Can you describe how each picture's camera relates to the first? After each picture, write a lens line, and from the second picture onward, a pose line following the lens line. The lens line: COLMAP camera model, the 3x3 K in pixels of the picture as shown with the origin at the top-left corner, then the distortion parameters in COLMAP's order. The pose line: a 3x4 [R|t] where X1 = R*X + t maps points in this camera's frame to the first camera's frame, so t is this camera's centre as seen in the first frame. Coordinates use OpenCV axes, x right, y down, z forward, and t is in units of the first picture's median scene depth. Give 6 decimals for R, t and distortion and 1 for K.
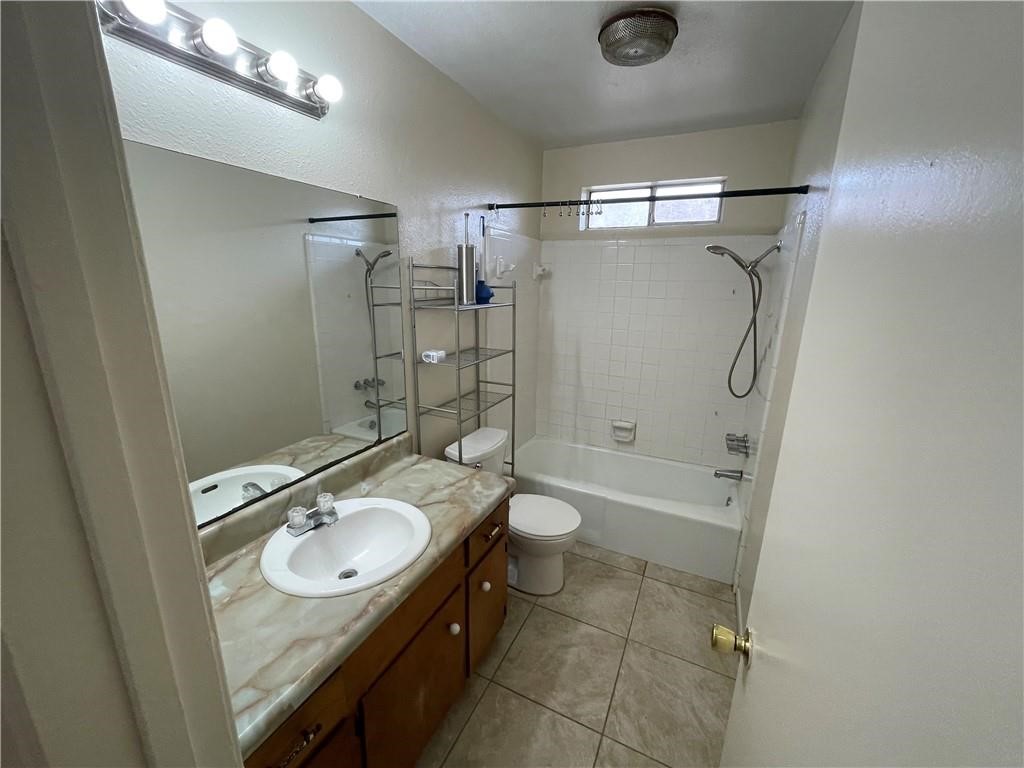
lens RADIAL K [[410.6, 0, 512.0], [0, 410.6, 383.7], [0, 0, 1]] dist [-0.003387, 0.000422]
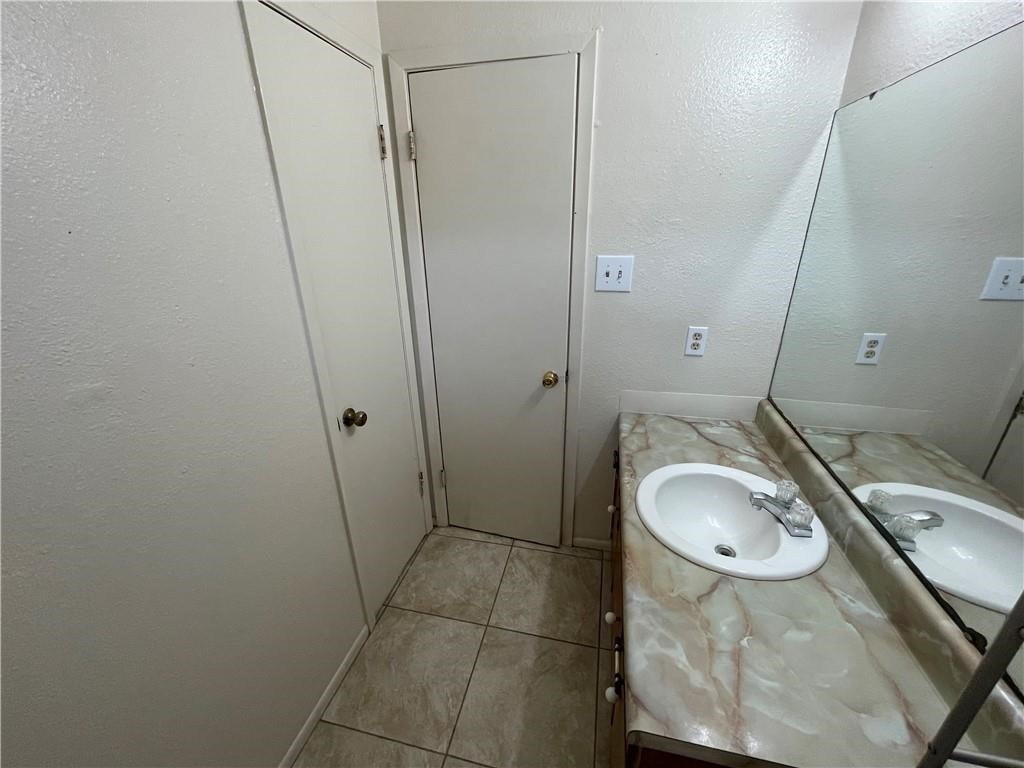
lens RADIAL K [[410.6, 0, 511.5], [0, 410.6, 390.2], [0, 0, 1]] dist [-0.003387, 0.000422]
pose [[-0.973454, 0.084660, -0.212648, 0.199591], [-0.059379, 0.803851, 0.591859, -0.294041], [0.221044, 0.588775, -0.777486, 1.218605]]
